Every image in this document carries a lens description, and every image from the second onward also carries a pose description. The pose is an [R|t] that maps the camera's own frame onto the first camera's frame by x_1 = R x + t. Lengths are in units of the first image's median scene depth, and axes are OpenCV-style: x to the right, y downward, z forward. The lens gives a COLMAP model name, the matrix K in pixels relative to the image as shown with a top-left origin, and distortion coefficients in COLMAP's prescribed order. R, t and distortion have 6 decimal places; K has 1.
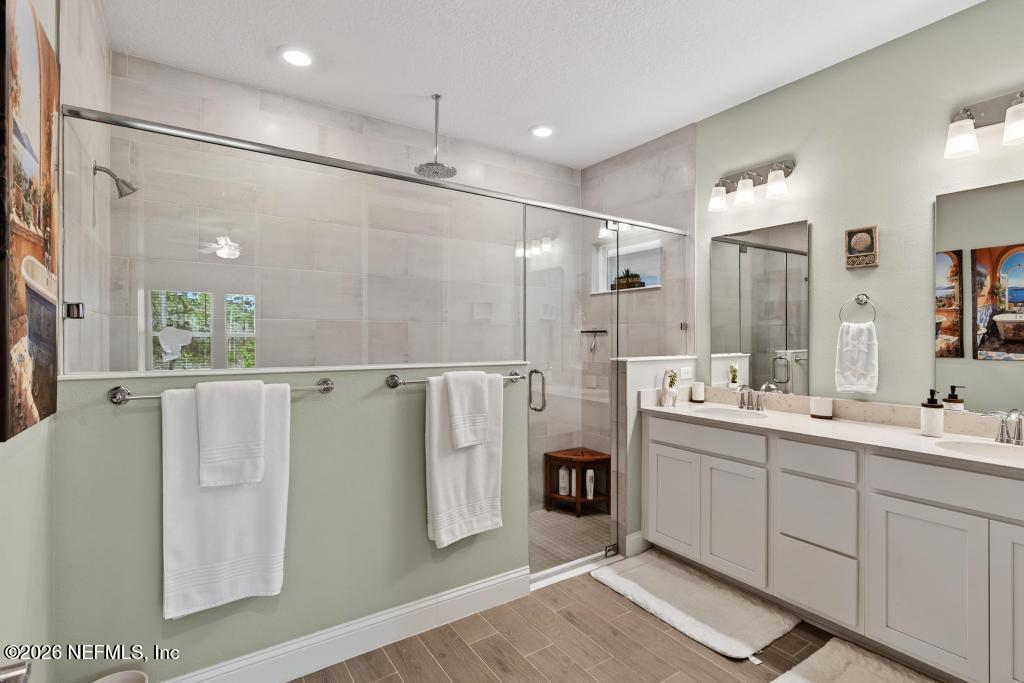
lens RADIAL K [[500.1, 0, 510.5], [0, 500.1, 341.6], [0, 0, 1]] dist [-0.003567, -0.000196]
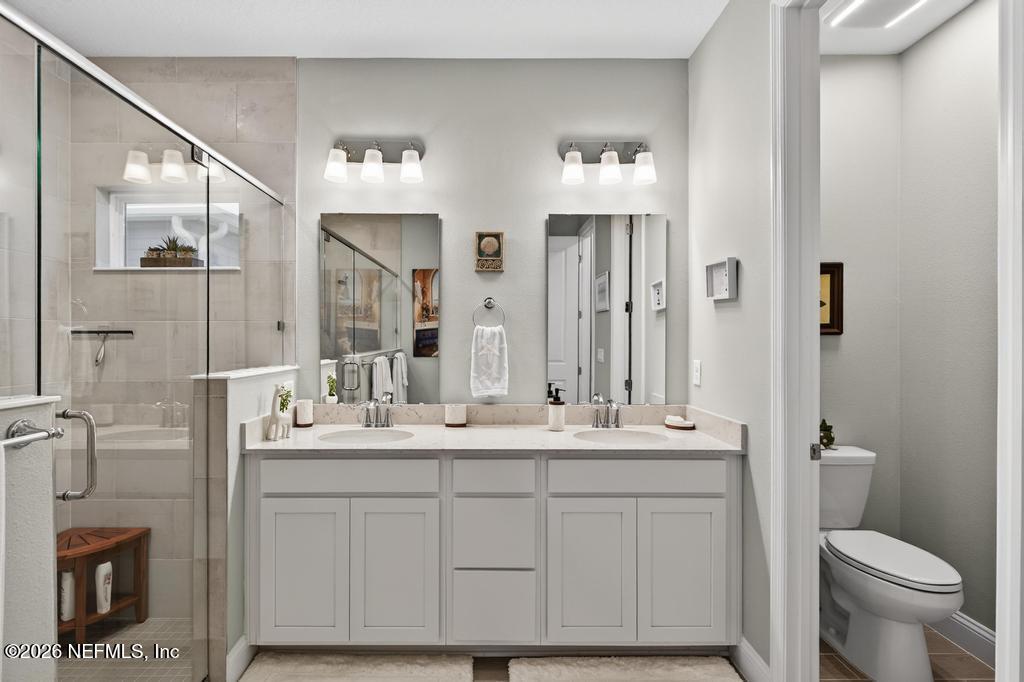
lens RADIAL K [[500.1, 0, 510.5], [0, 500.1, 341.1], [0, 0, 1]] dist [-0.003567, -0.000196]
pose [[0.542858, -0.003054, 0.839819, -0.100952], [0.008154, 0.999965, -0.001635, -0.005050], [-0.839785, 0.007736, 0.542864, 0.352639]]
